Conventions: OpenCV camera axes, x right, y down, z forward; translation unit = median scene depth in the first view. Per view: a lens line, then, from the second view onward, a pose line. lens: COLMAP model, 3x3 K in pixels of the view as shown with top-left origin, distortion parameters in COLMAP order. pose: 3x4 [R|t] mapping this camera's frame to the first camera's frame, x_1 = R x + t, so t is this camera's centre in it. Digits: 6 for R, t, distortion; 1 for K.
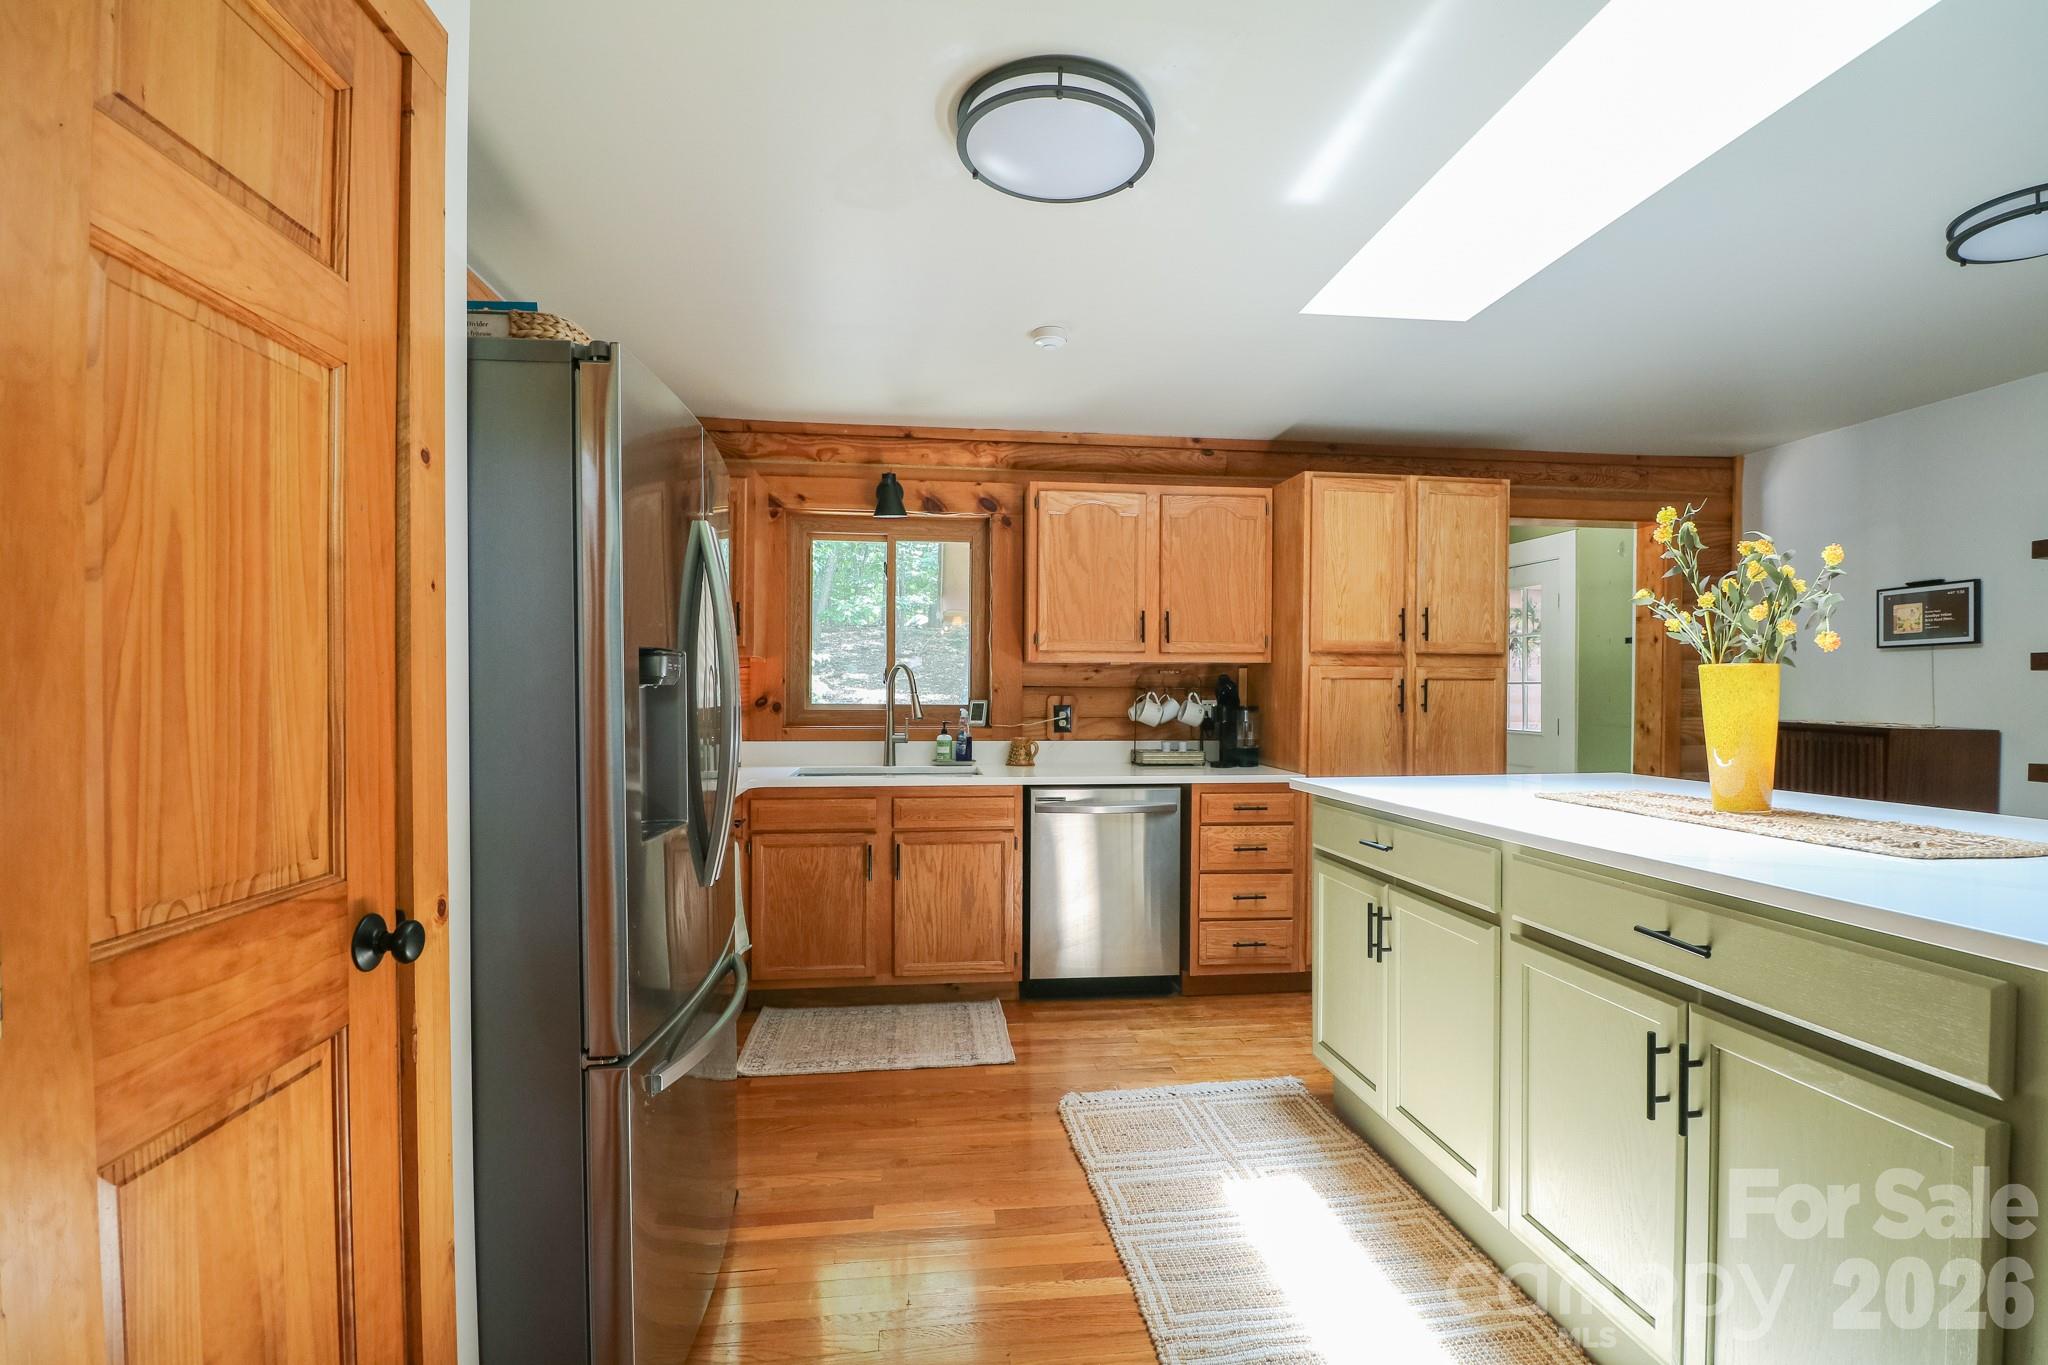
lens RADIAL K [[953.7, 0, 1030.3], [0, 953.7, 696.9], [0, 0, 1]] dist [-0.000553, -0.013252]
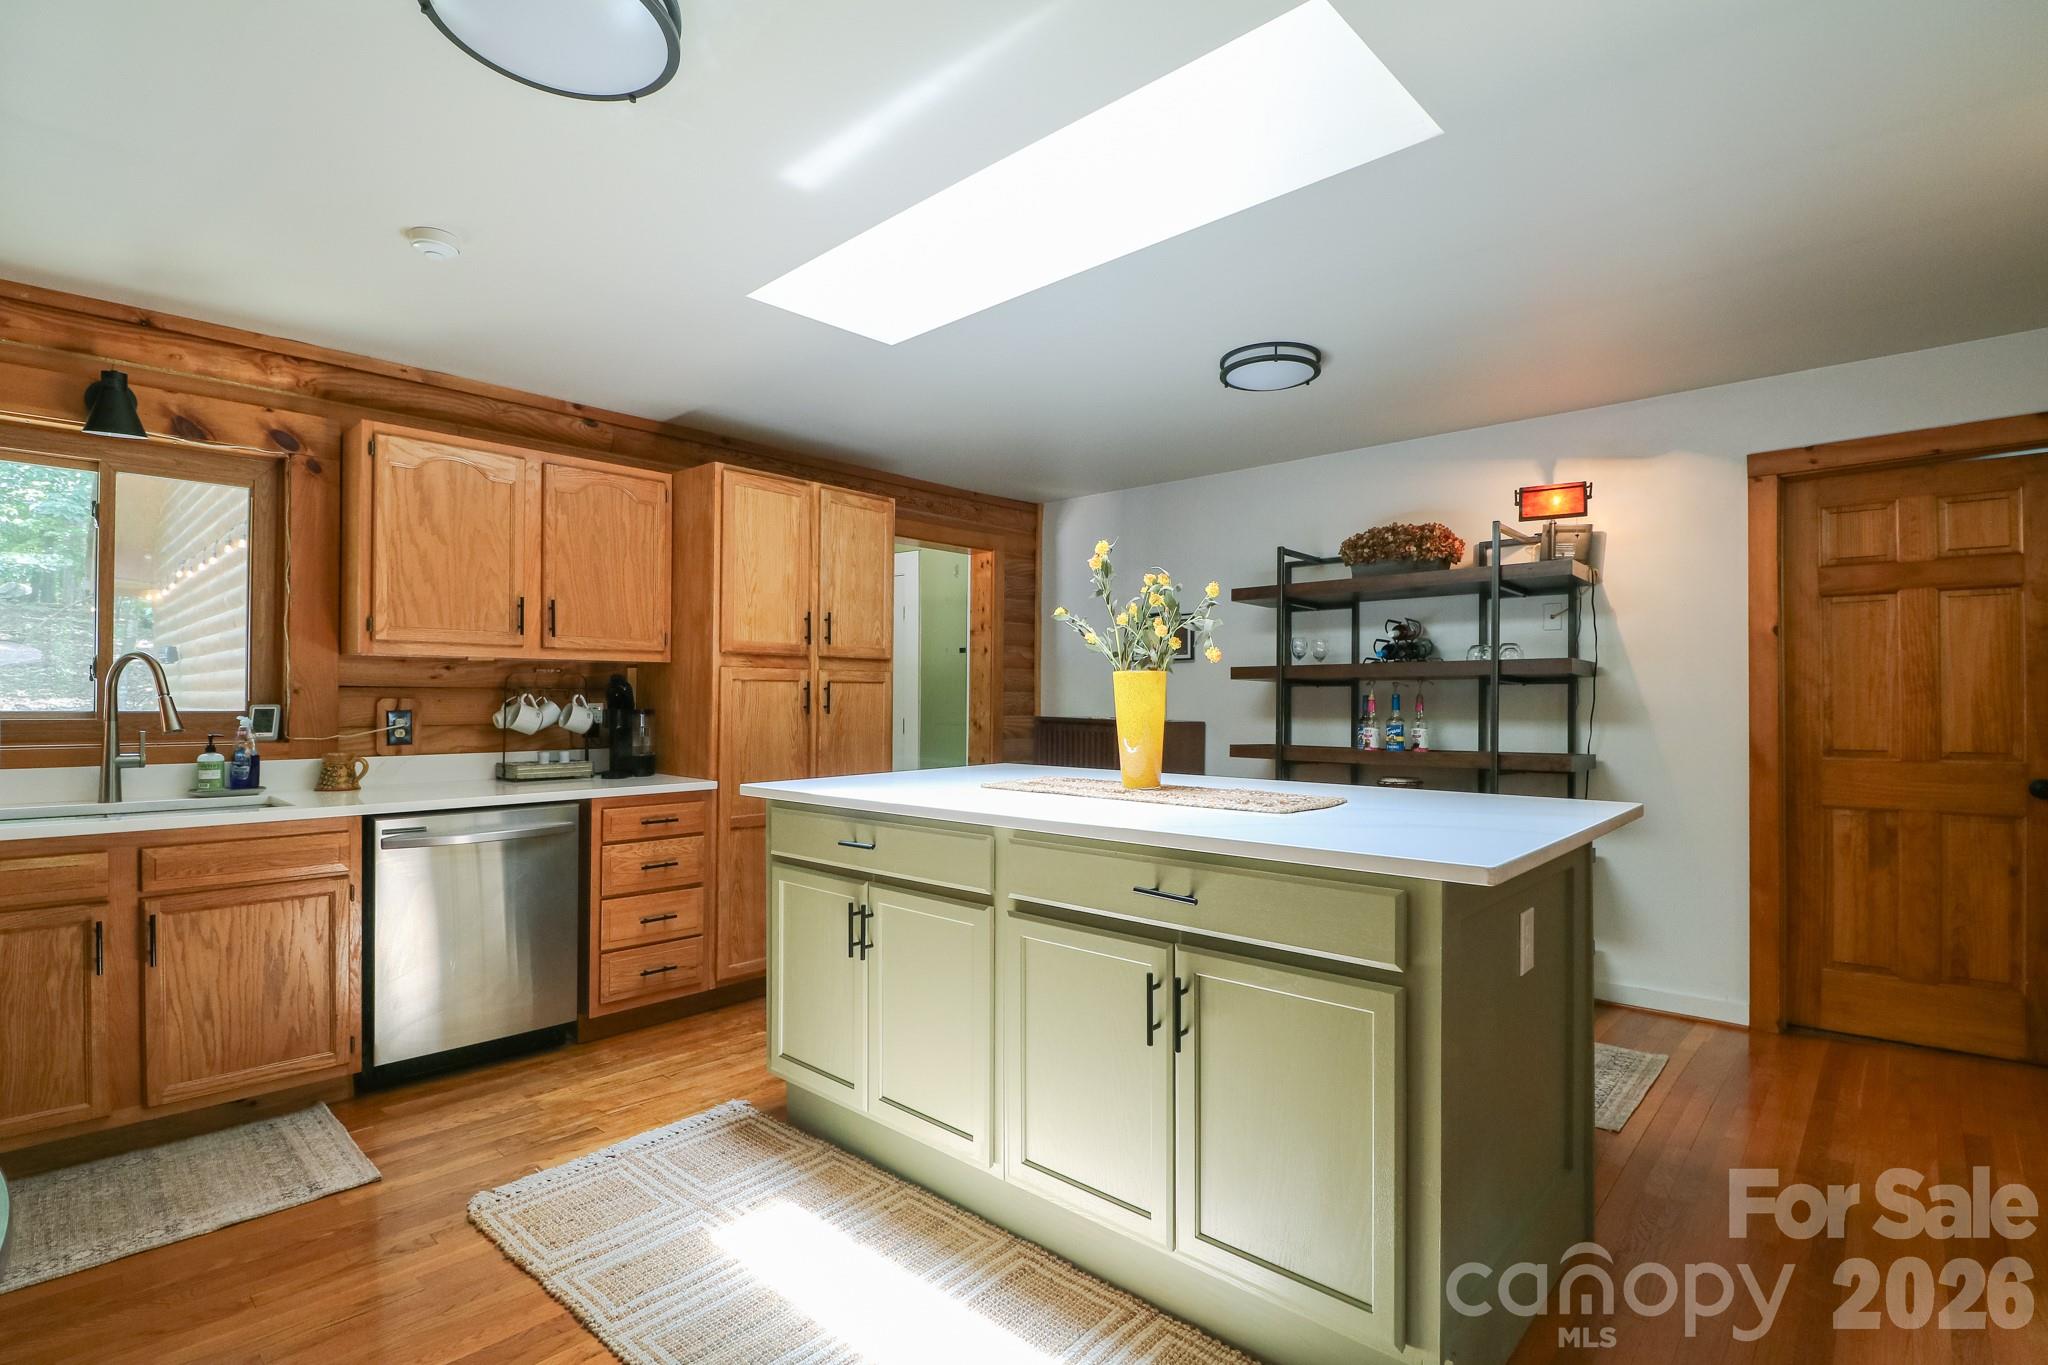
lens RADIAL K [[971.6, 0, 1033.7], [0, 971.6, 696.2], [0, 0, 1]] dist [0.001973, -0.014414]
pose [[0.759119, 0.000274, 0.650952, -0.101737], [0.002722, 0.999990, -0.003595, 0.001414], [-0.650946, 0.004501, 0.759110, 0.058614]]
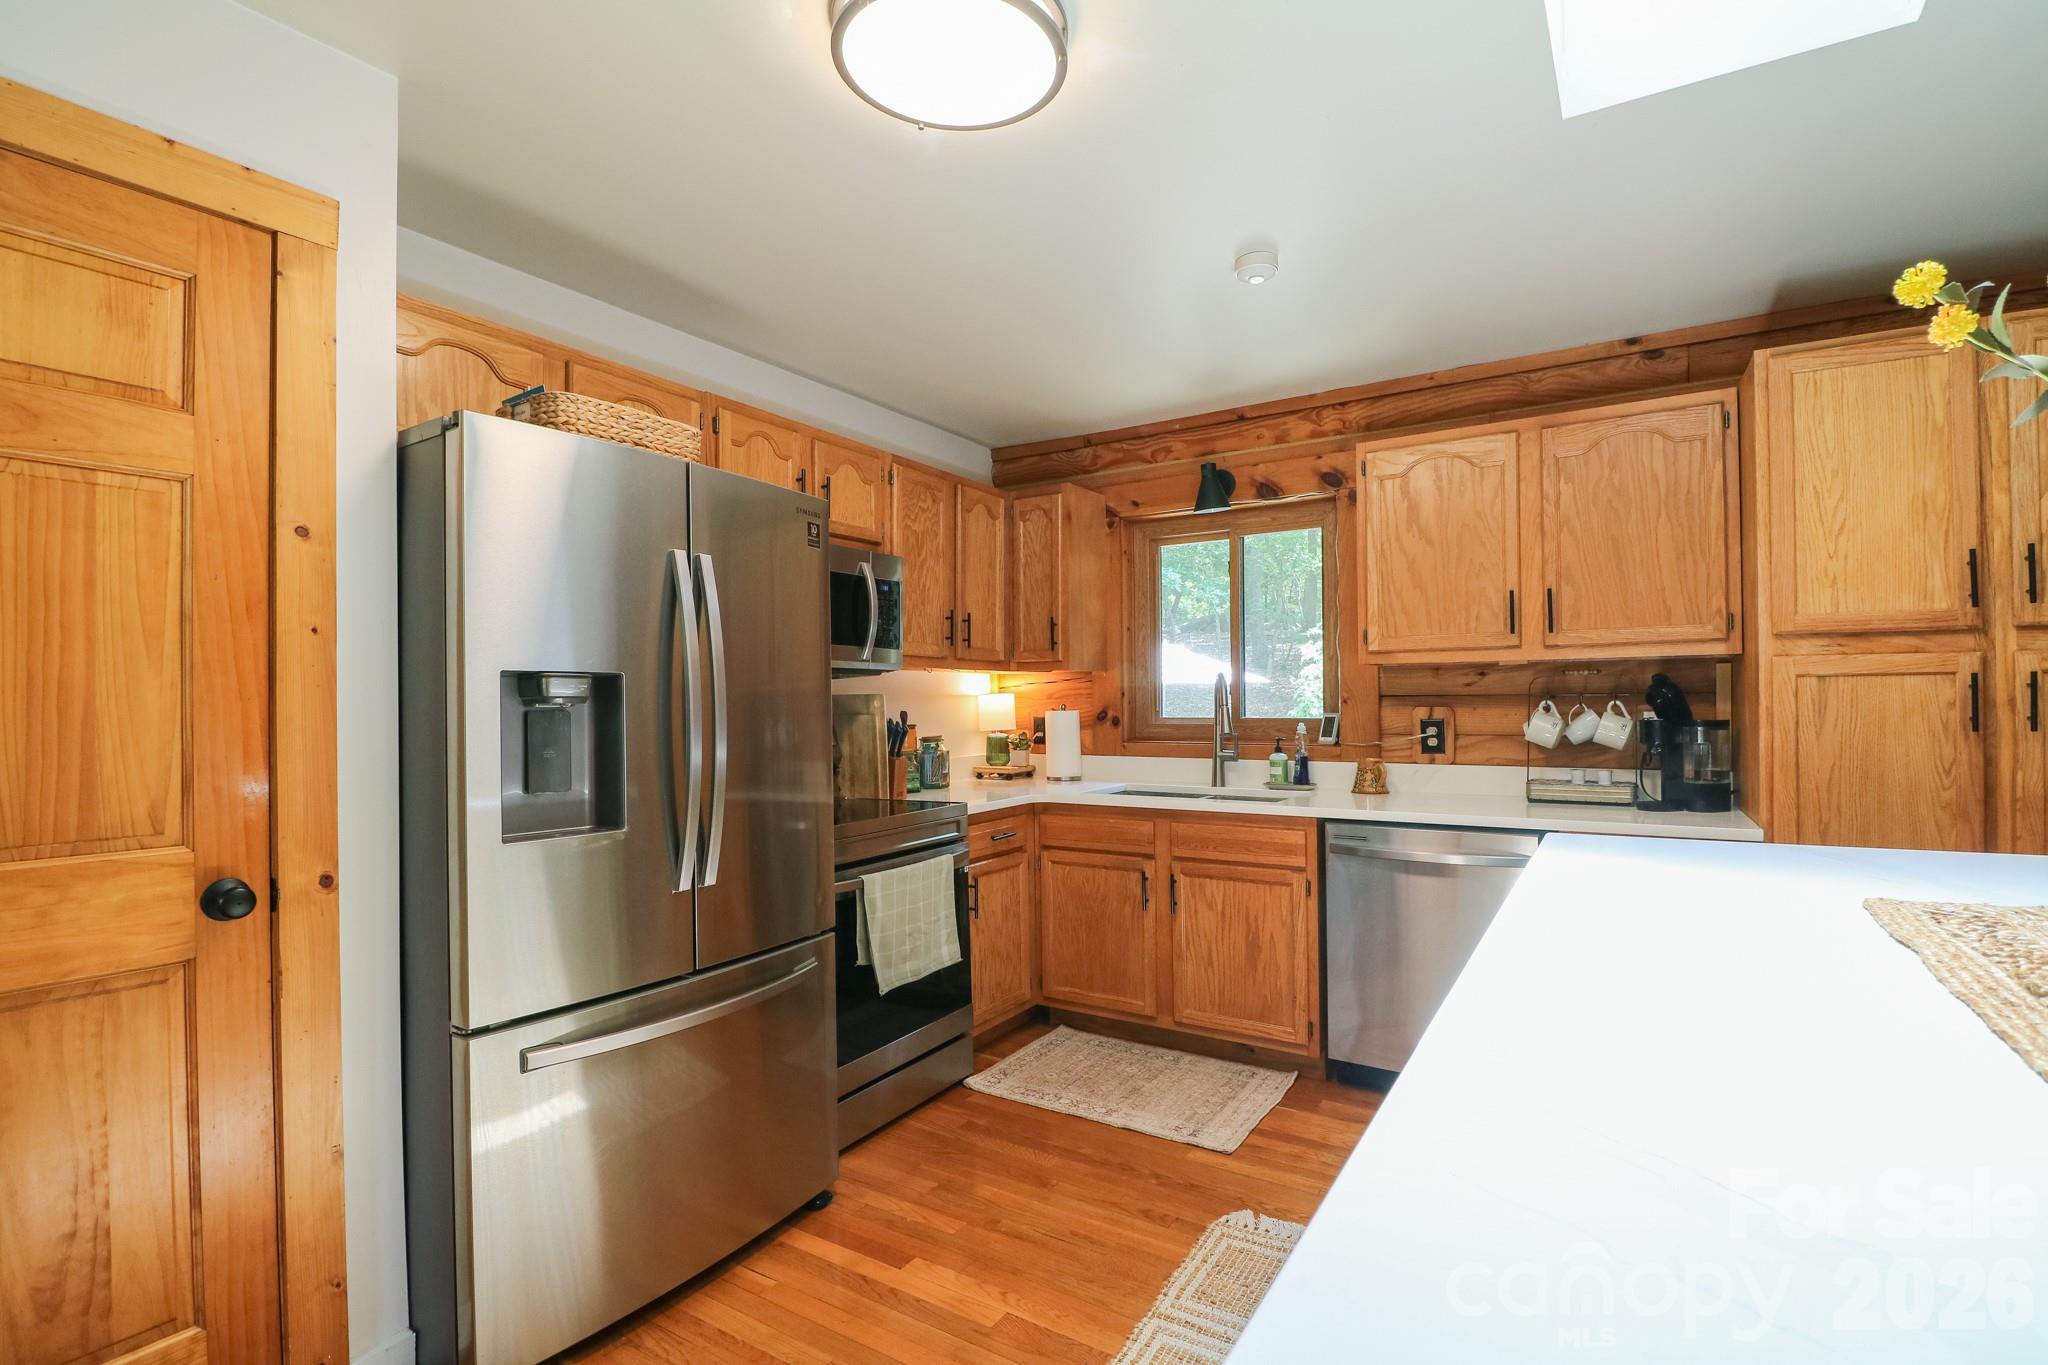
lens RADIAL K [[953.7, 0, 1030.3], [0, 953.7, 696.9], [0, 0, 1]] dist [-0.000553, -0.013252]
pose [[0.771919, -0.015148, -0.635540, 0.313286], [0.007208, 0.999860, -0.015076, -0.000016], [0.635680, 0.007056, 0.771920, 0.207105]]
